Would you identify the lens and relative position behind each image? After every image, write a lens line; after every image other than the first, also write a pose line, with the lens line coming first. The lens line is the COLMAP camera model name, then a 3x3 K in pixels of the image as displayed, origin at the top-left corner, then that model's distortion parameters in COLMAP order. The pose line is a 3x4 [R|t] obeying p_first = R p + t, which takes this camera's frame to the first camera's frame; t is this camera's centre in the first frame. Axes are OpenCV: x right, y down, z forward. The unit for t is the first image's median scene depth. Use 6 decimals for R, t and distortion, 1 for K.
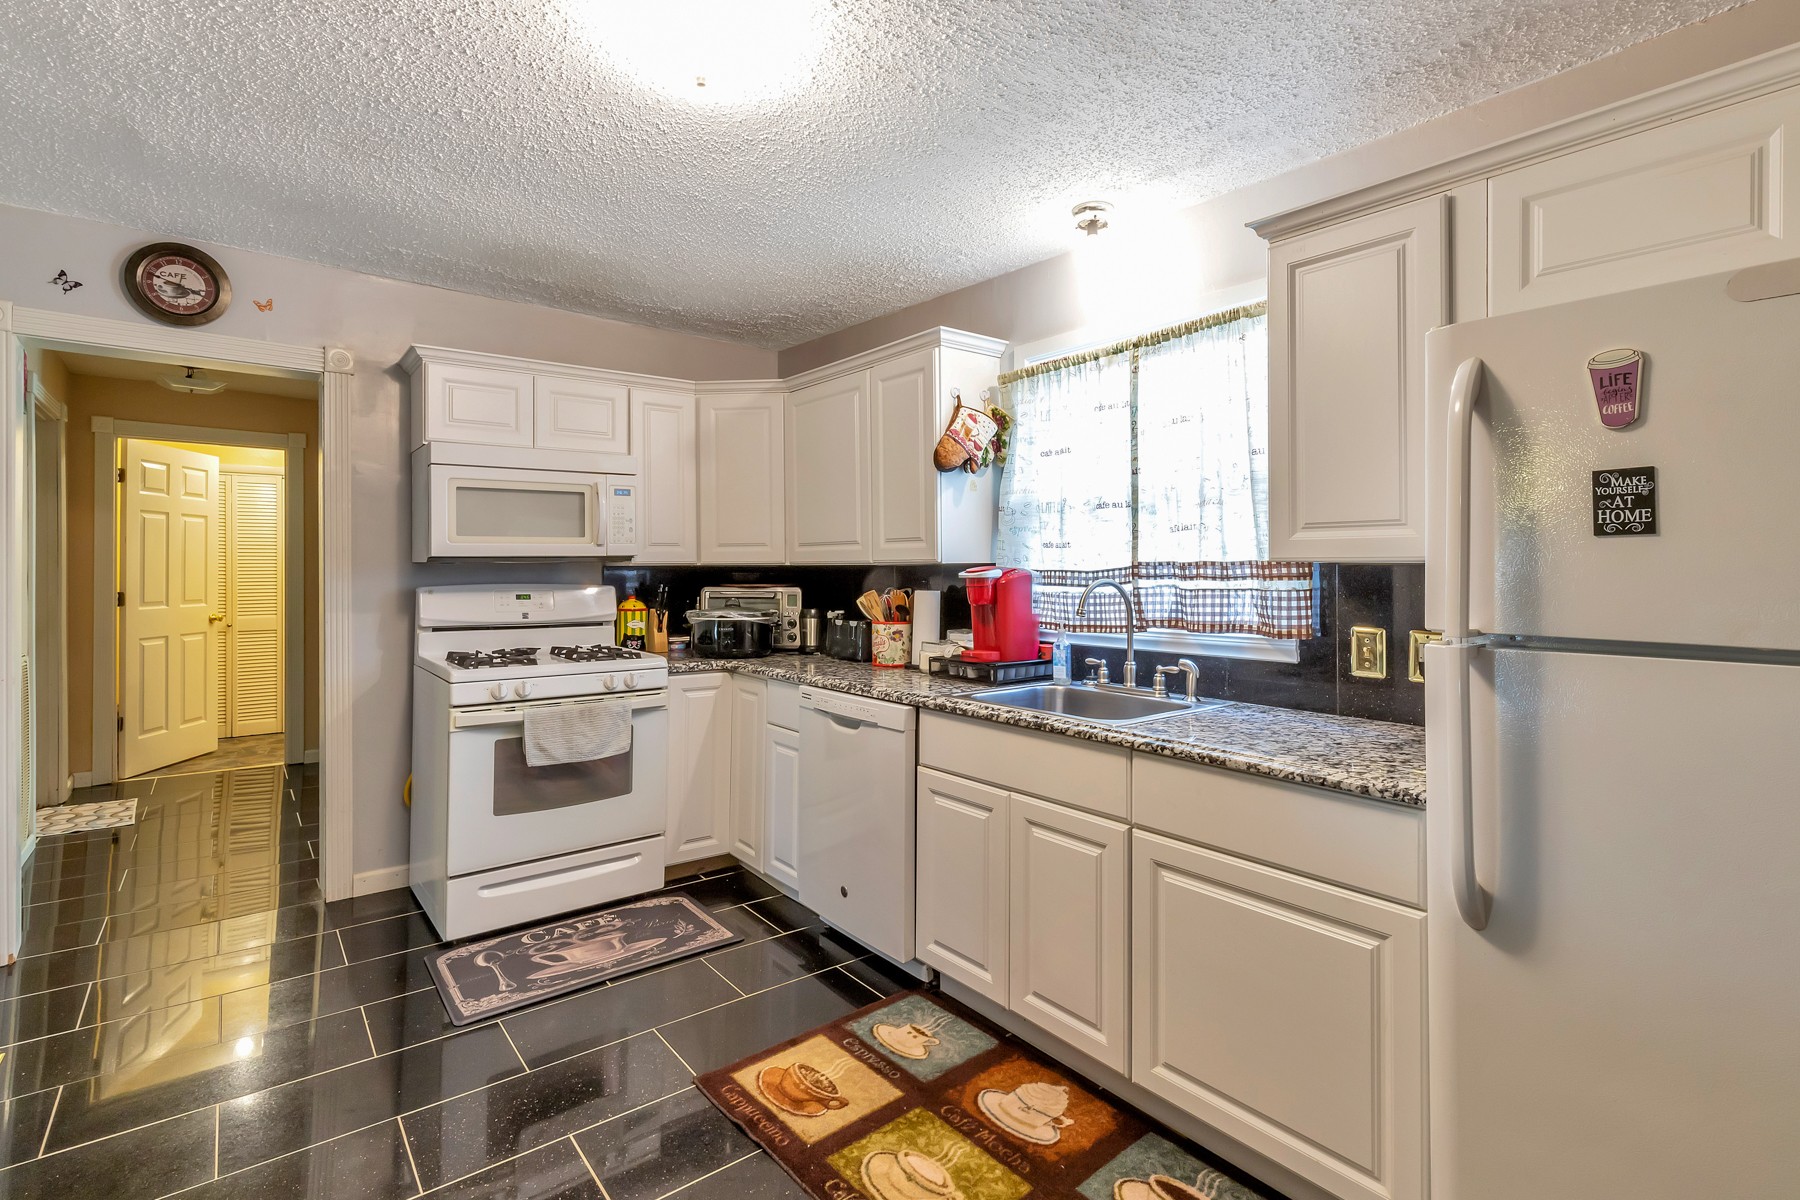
lens RADIAL K [[852.9, 0, 899.3], [0, 852.9, 564.2], [0, 0, 1]] dist [0.001408, -0.000036]
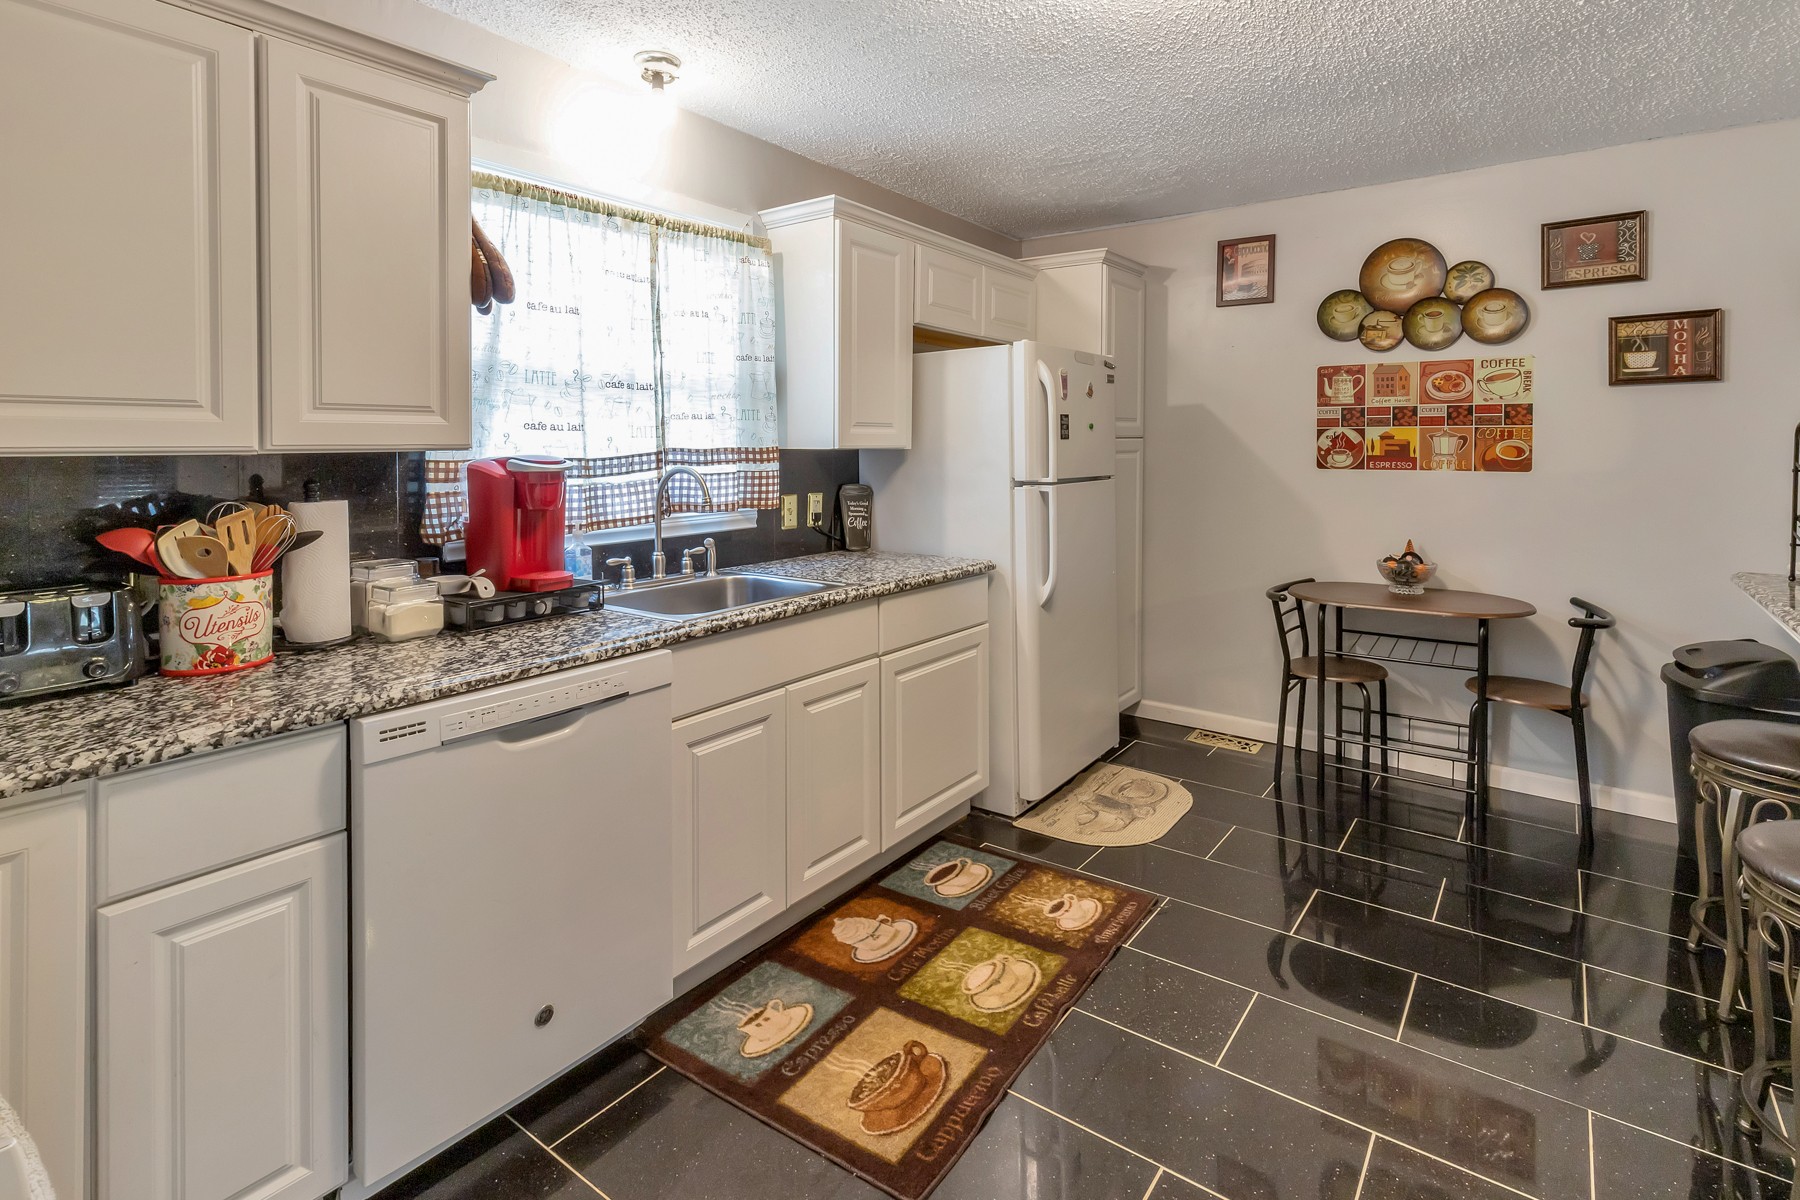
lens RADIAL K [[877.3, 0, 899.5], [0, 877.3, 463.4], [0, 0, 1]] dist [0.001646, -0.000321]
pose [[-0.268961, -0.018404, 0.962975, -0.821072], [-0.007727, 0.999826, 0.016950, -0.004488], [-0.963120, -0.002882, -0.269056, 1.092459]]
